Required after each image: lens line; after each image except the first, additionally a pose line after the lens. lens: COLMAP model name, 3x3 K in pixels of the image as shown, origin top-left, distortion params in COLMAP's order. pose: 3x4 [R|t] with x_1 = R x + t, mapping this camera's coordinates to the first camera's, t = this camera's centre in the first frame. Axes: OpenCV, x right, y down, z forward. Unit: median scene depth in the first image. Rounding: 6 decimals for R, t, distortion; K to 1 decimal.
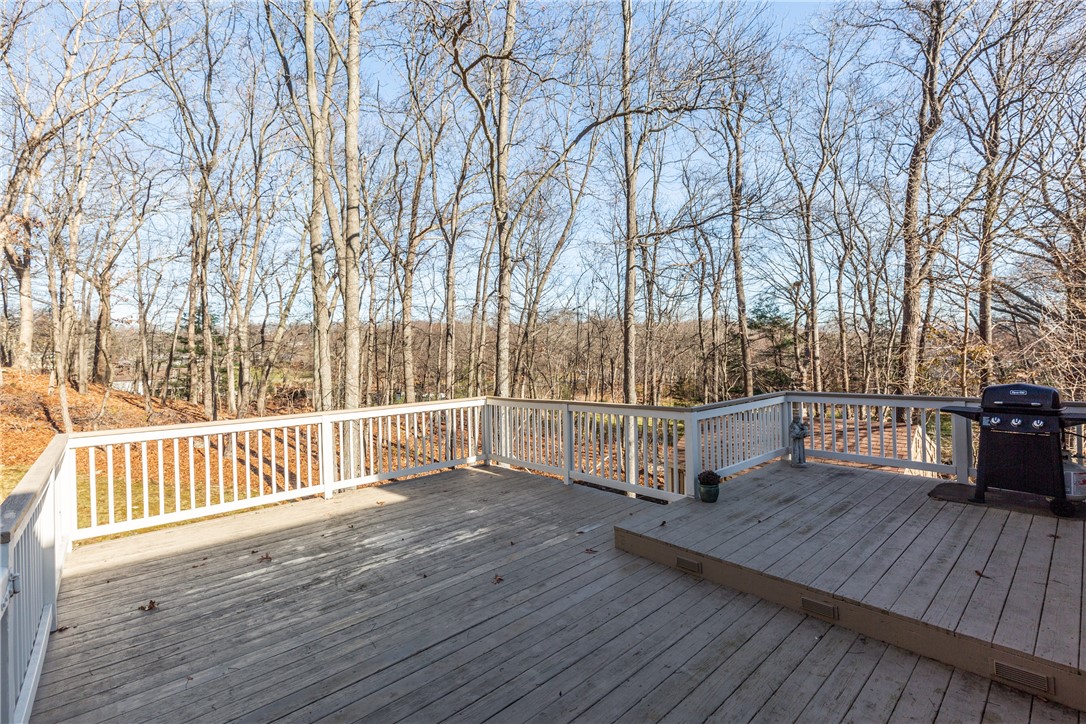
lens RADIAL K [[485.5, 0, 543.5], [0, 485.5, 358.1], [0, 0, 1]] dist [0.008229, -0.003293]
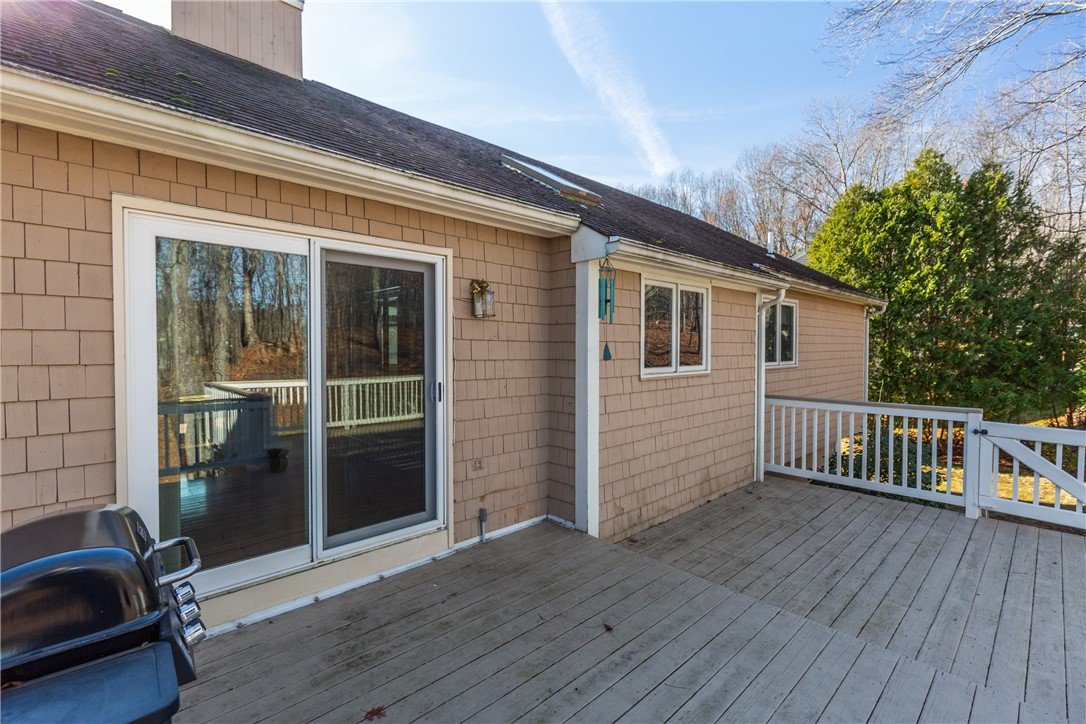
lens RADIAL K [[485.5, 0, 547.0], [0, 485.5, 357.2], [0, 0, 1]] dist [0.008229, -0.003293]
pose [[-0.999045, 0.029923, -0.031831, 0.688381], [0.028995, 0.999153, 0.029208, -0.038134], [0.032678, 0.028257, -0.999066, 1.237881]]
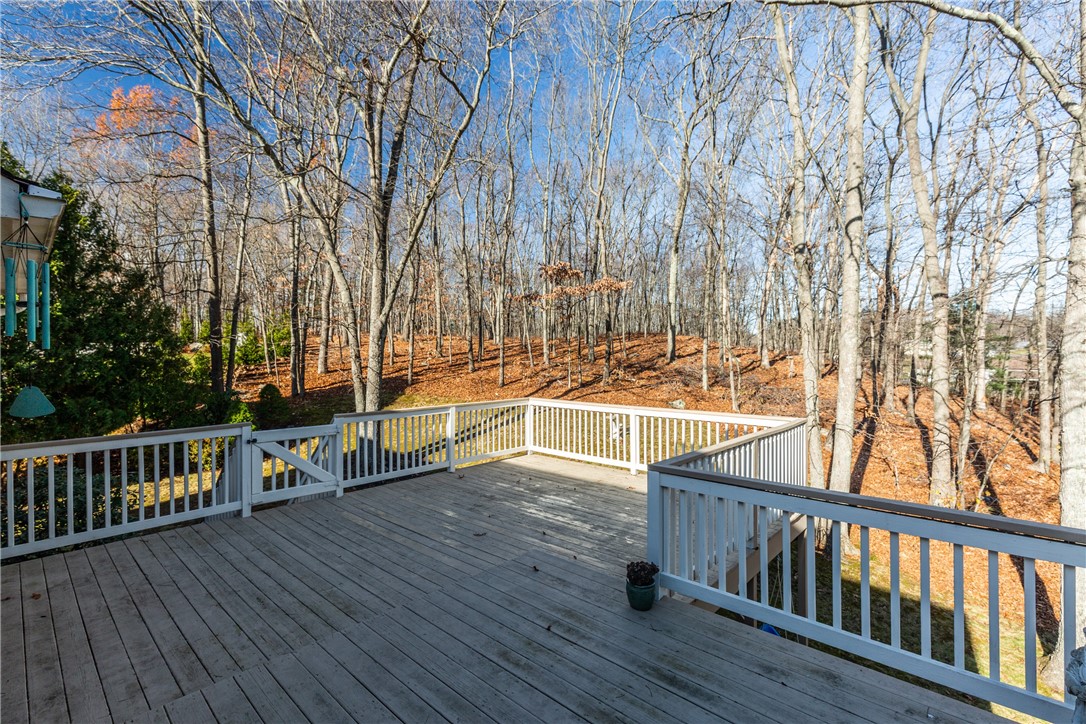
lens RADIAL K [[485.5, 0, 545.1], [0, 485.5, 359.9], [0, 0, 1]] dist [0.008229, -0.003293]
pose [[0.102309, 0.034269, -0.994162, 1.033093], [-0.001742, 0.999411, 0.034271, -0.071058], [0.994751, -0.001774, 0.102308, 0.842714]]
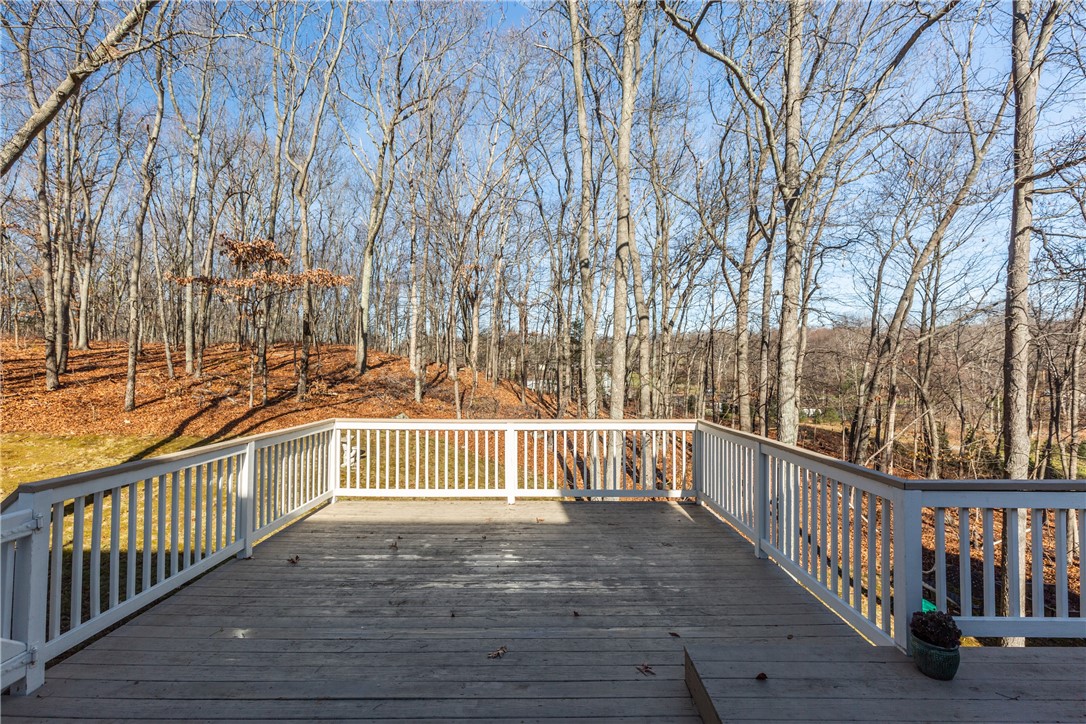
lens RADIAL K [[485.5, 0, 542.5], [0, 485.5, 360.4], [0, 0, 1]] dist [0.008229, -0.003293]
pose [[0.736961, 0.014710, -0.675775, 0.397884], [-0.022164, 0.999751, -0.002408, -0.020802], [0.675571, 0.016752, 0.737104, 0.363969]]
